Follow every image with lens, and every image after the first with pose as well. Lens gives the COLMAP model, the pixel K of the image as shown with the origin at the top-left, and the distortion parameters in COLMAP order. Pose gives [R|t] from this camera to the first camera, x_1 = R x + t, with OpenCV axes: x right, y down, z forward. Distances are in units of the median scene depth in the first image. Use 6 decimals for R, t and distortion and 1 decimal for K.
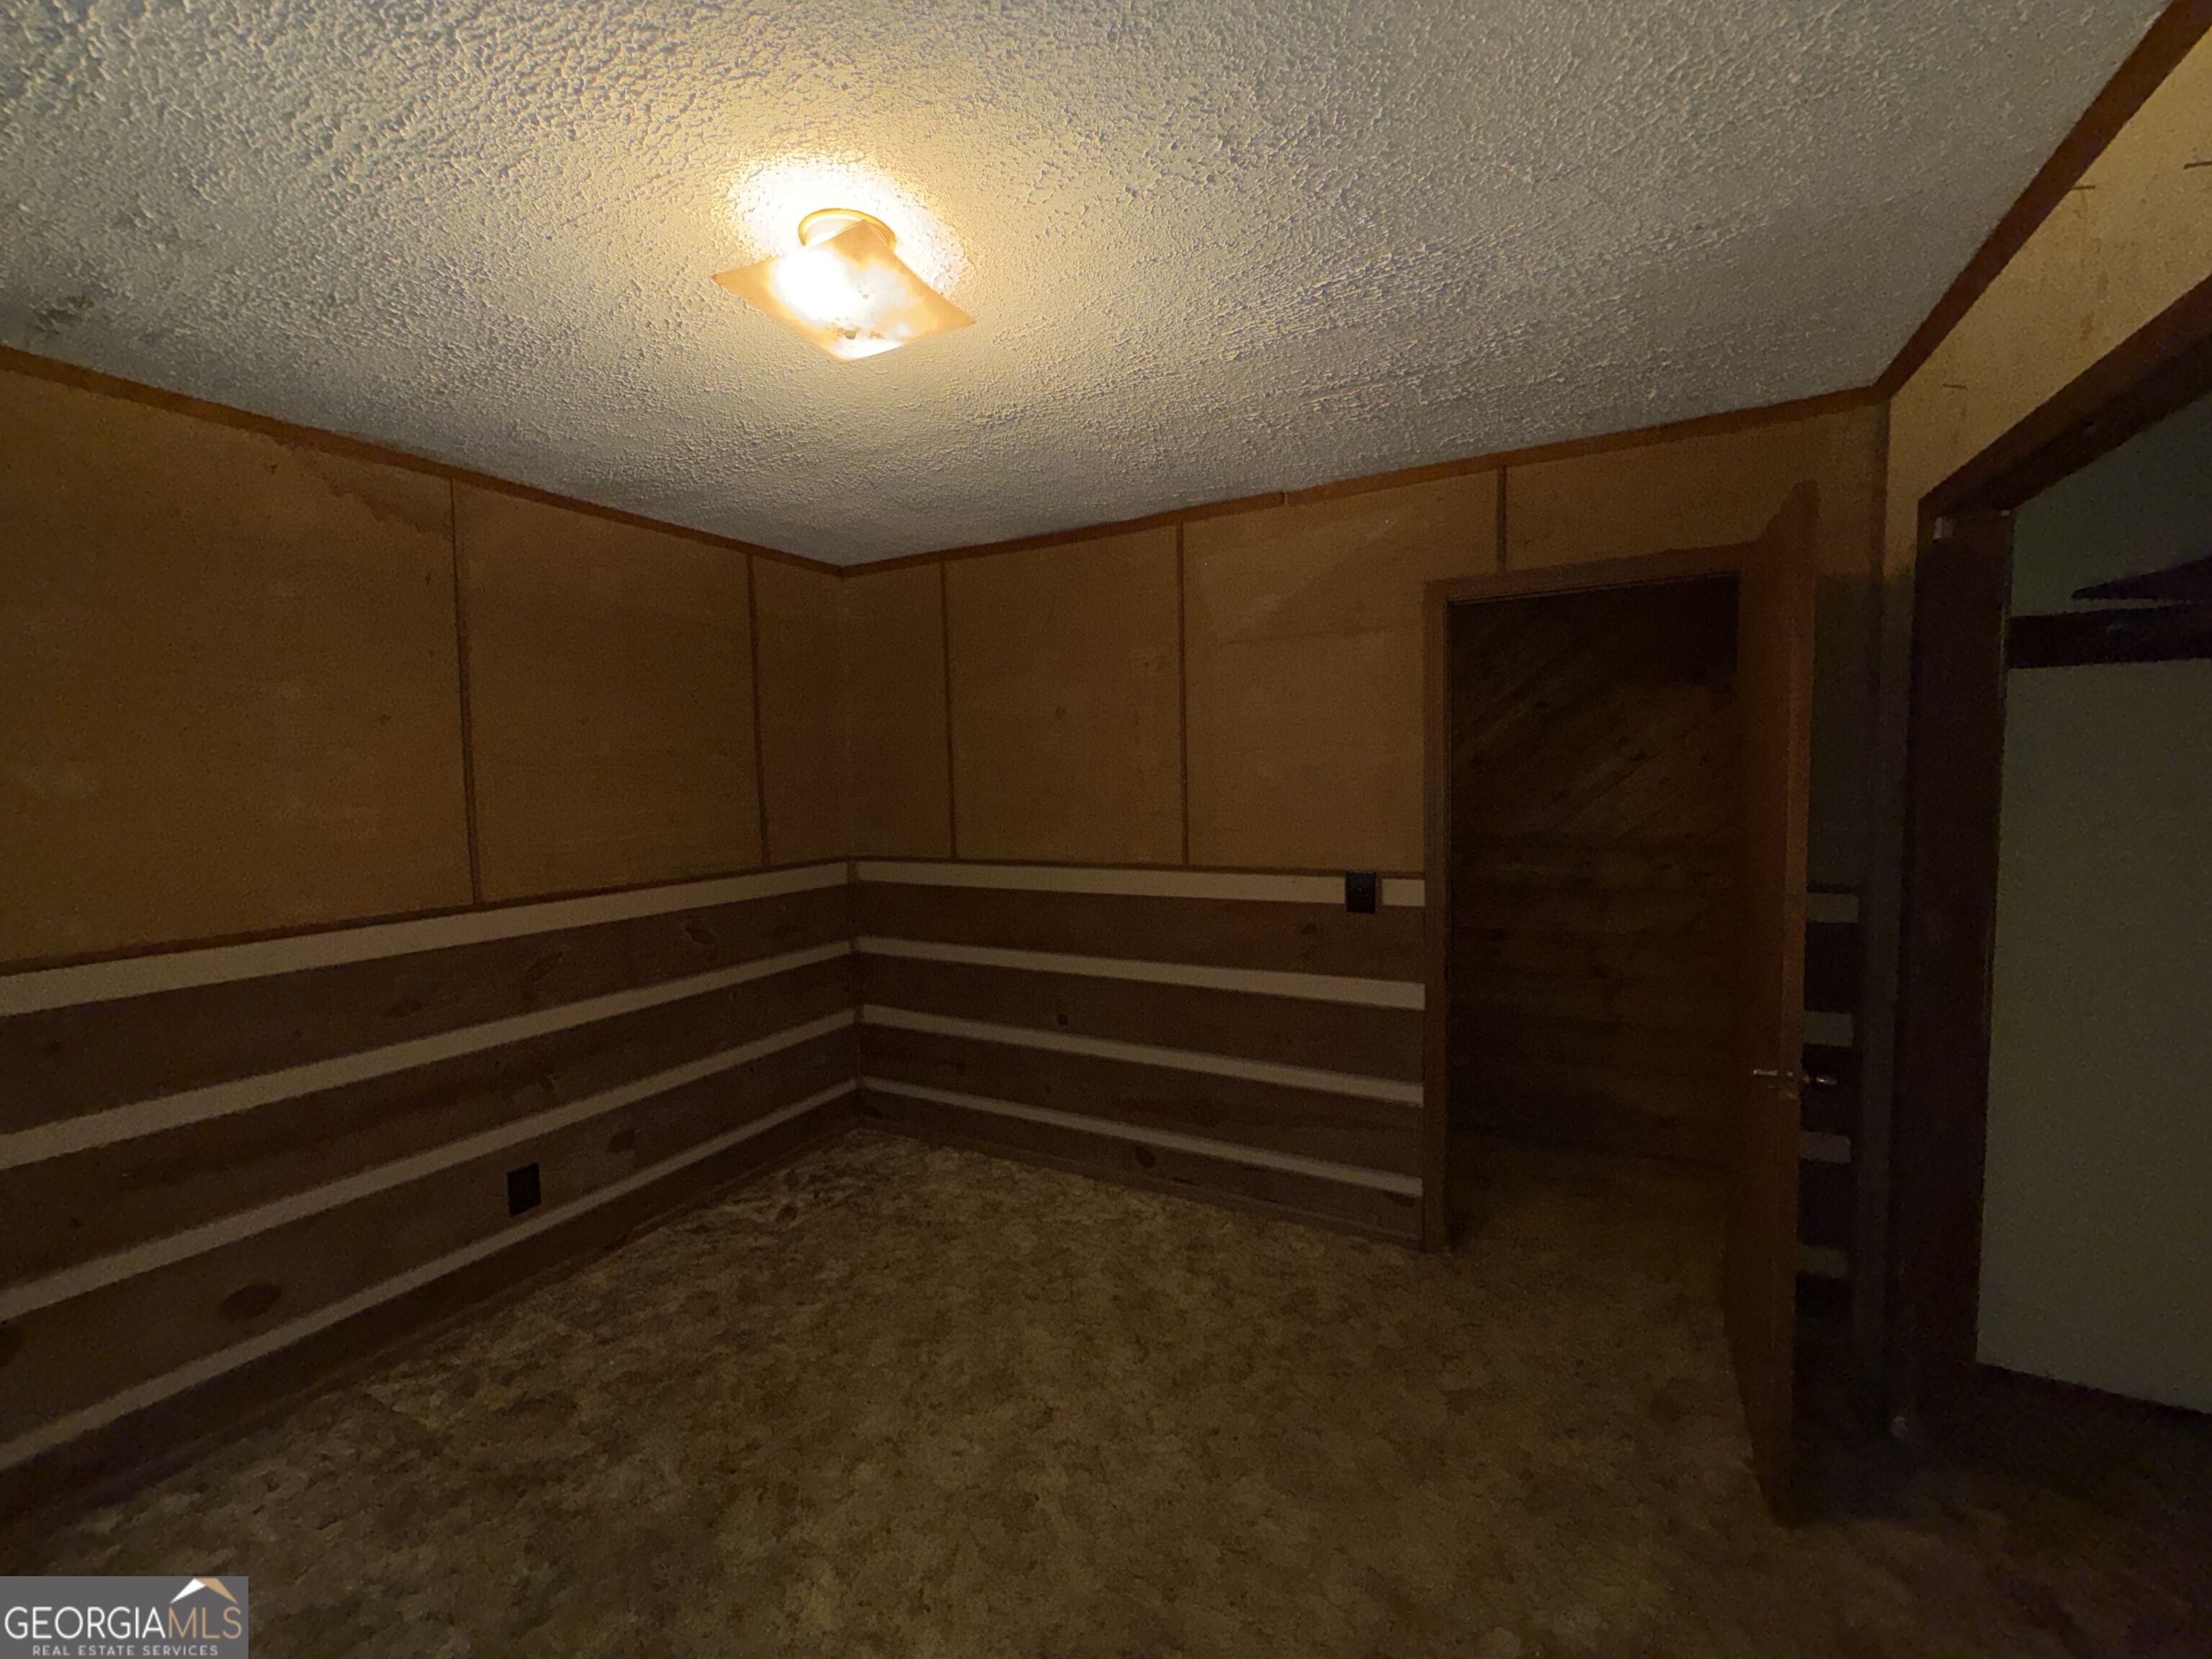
lens RADIAL K [[884.7, 0, 1097.6], [0, 884.7, 835.0], [0, 0, 1]] dist [0.000891, -0.000369]
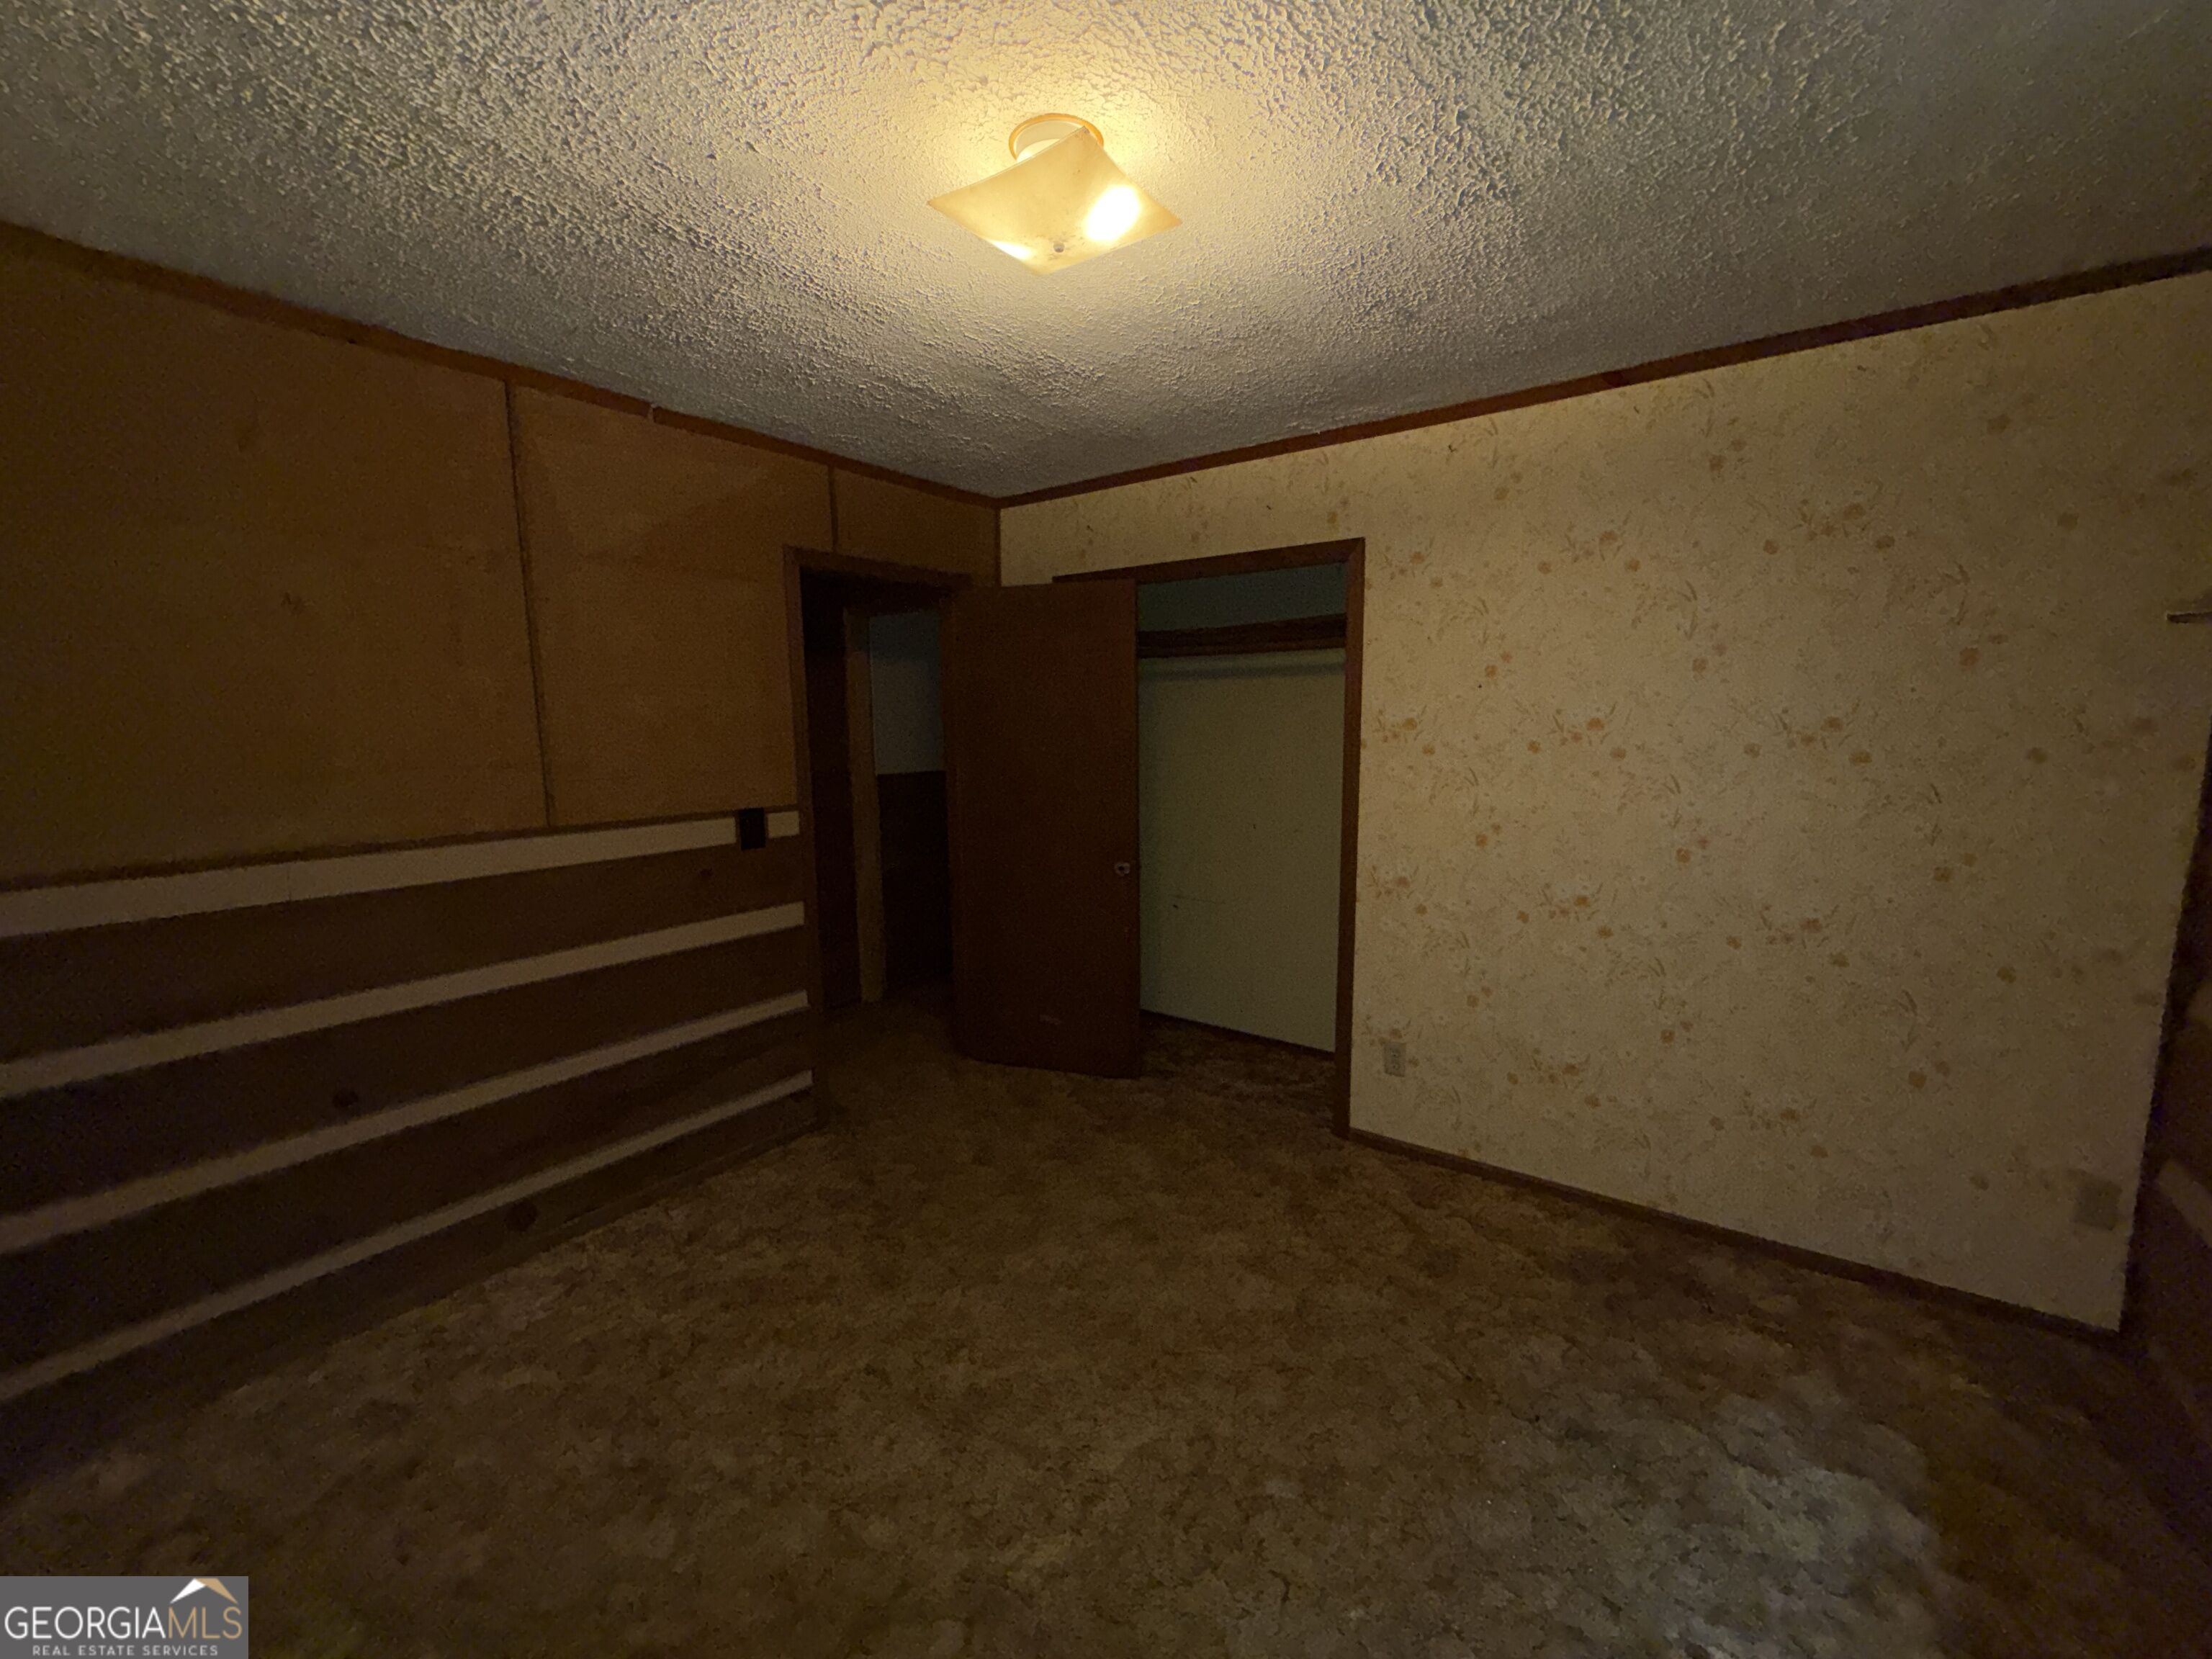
lens RADIAL K [[884.7, 0, 1101.4], [0, 884.7, 836.8], [0, 0, 1]] dist [0.000891, -0.000369]
pose [[0.140209, -0.109192, 0.984083, -0.718232], [0.072396, 0.992371, 0.099797, -0.001155], [-0.987472, 0.057251, 0.147045, 0.458680]]
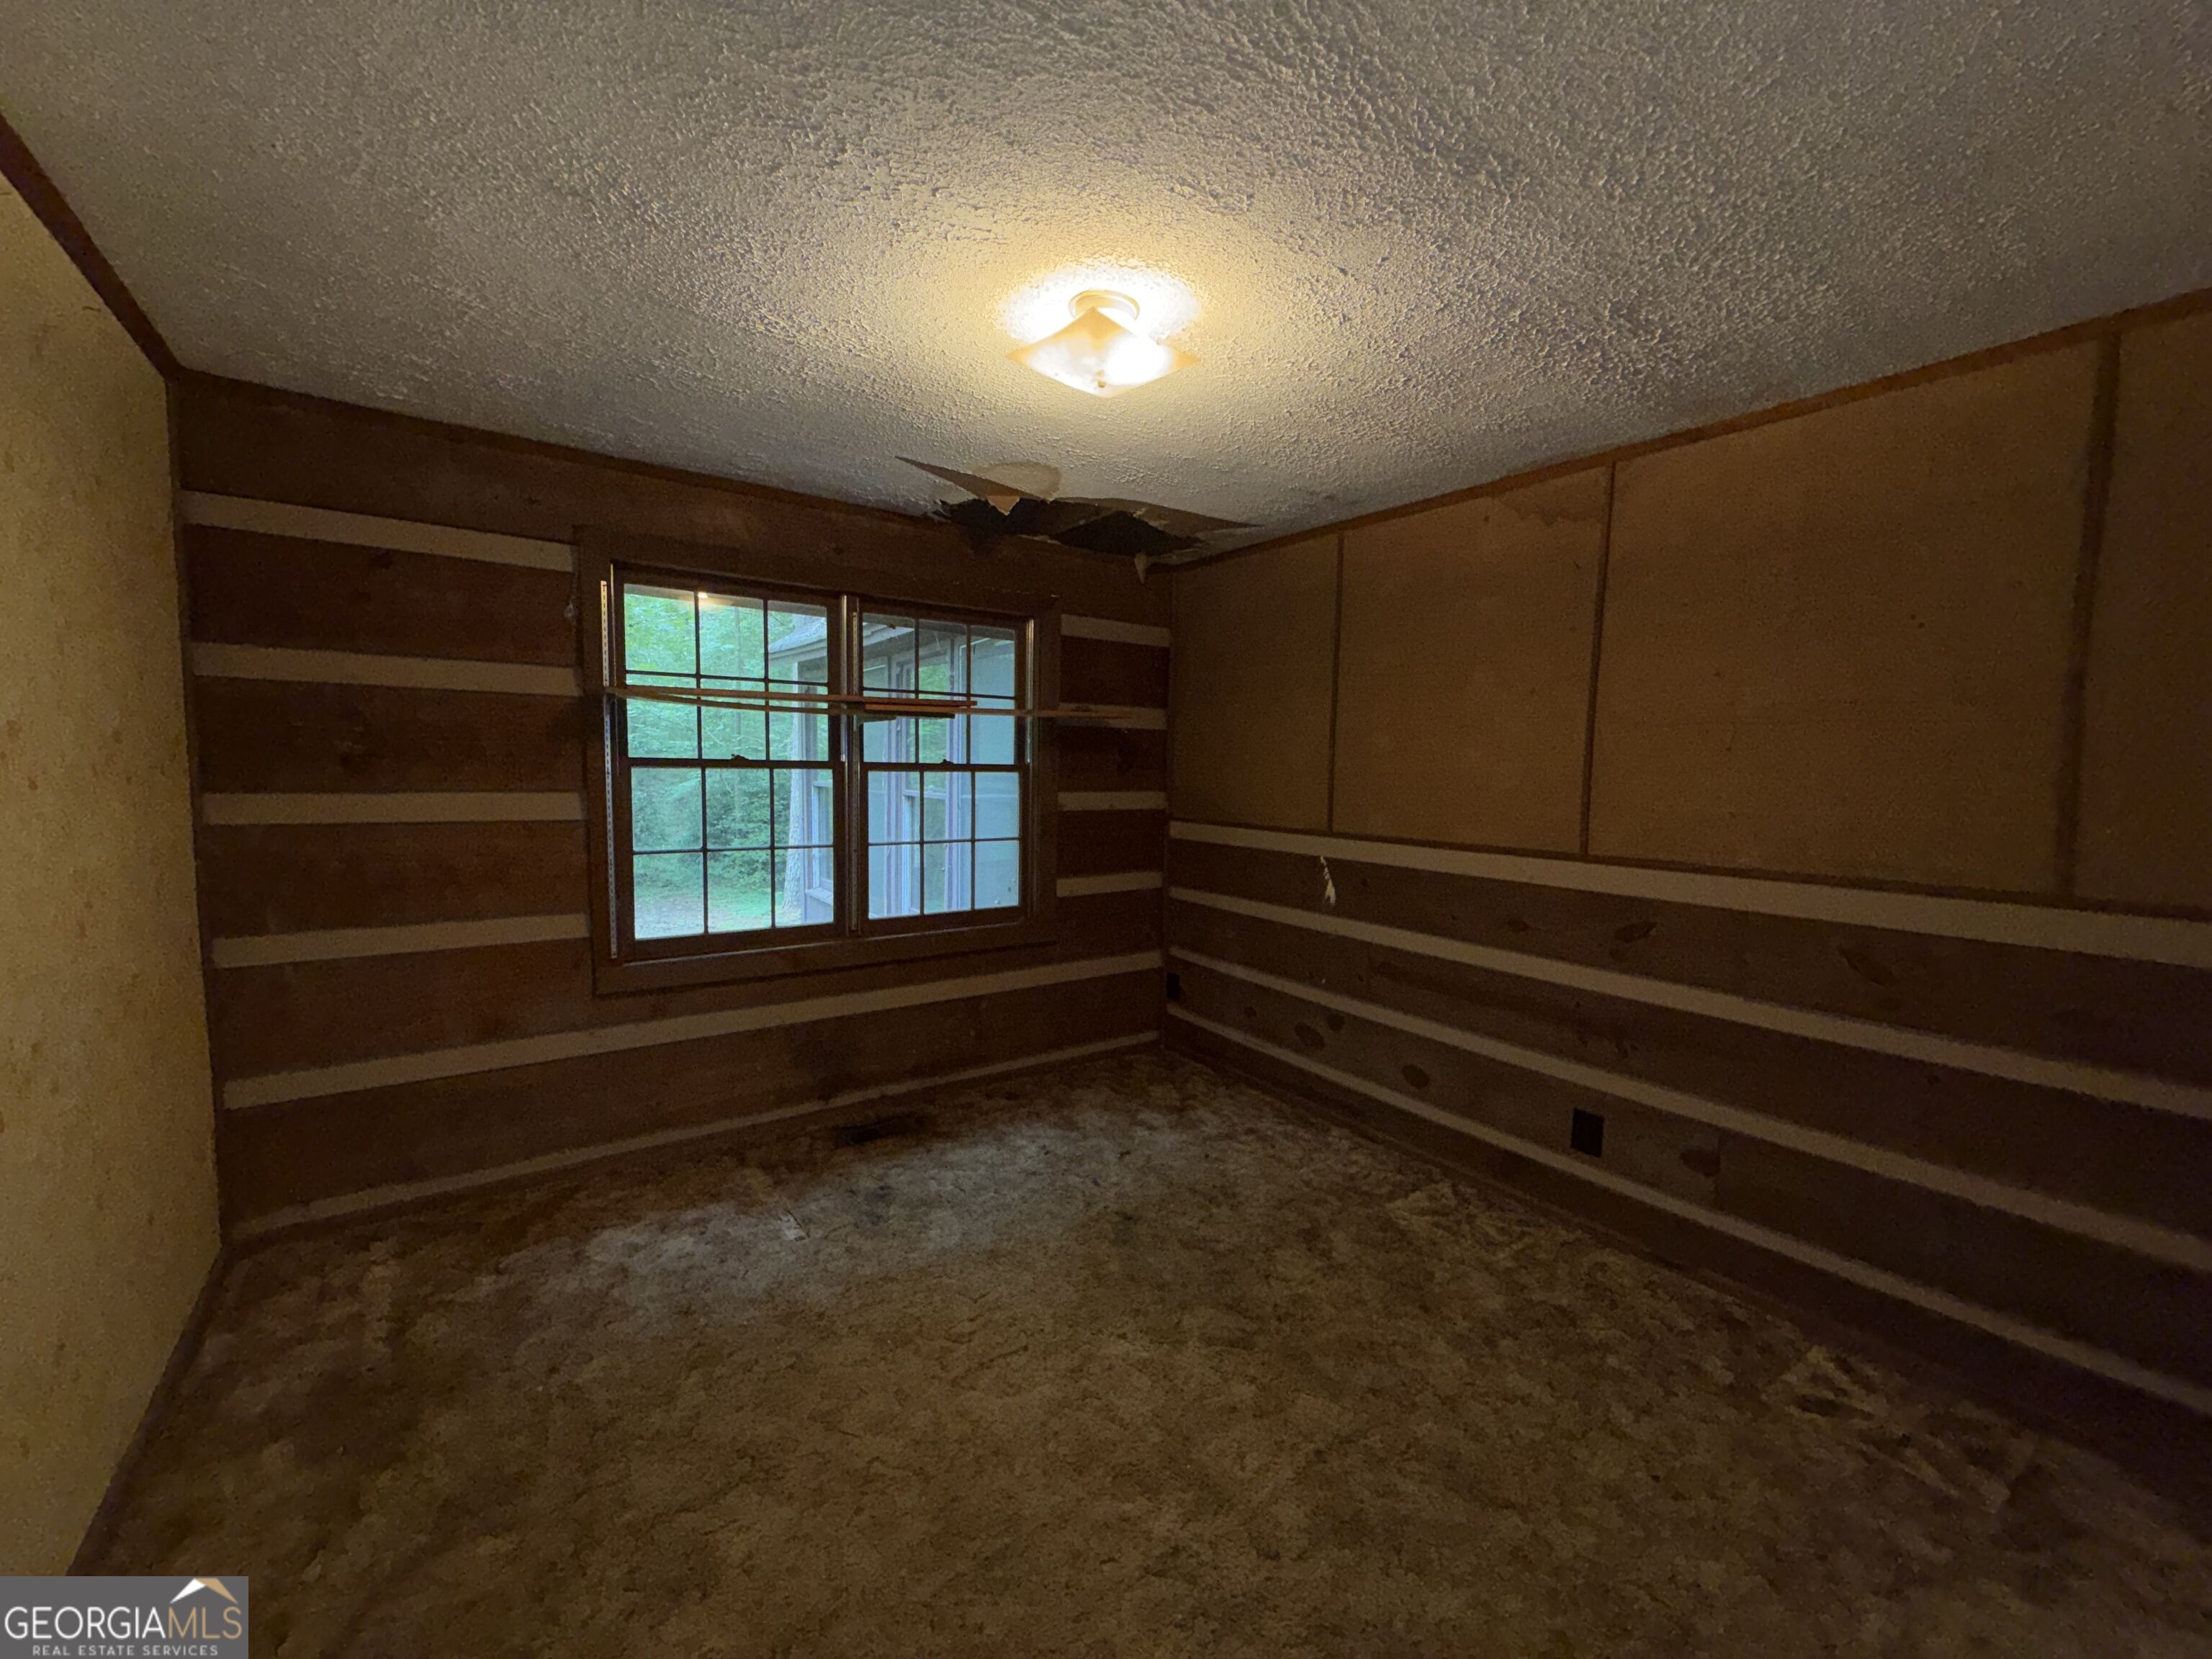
lens RADIAL K [[884.7, 0, 1105.9], [0, 884.7, 834.2], [0, 0, 1]] dist [0.000891, -0.000369]
pose [[-0.432760, 0.083607, -0.897624, 0.510963], [-0.072380, 0.989254, 0.127038, -0.041765], [0.898599, 0.119947, -0.422058, 0.887968]]
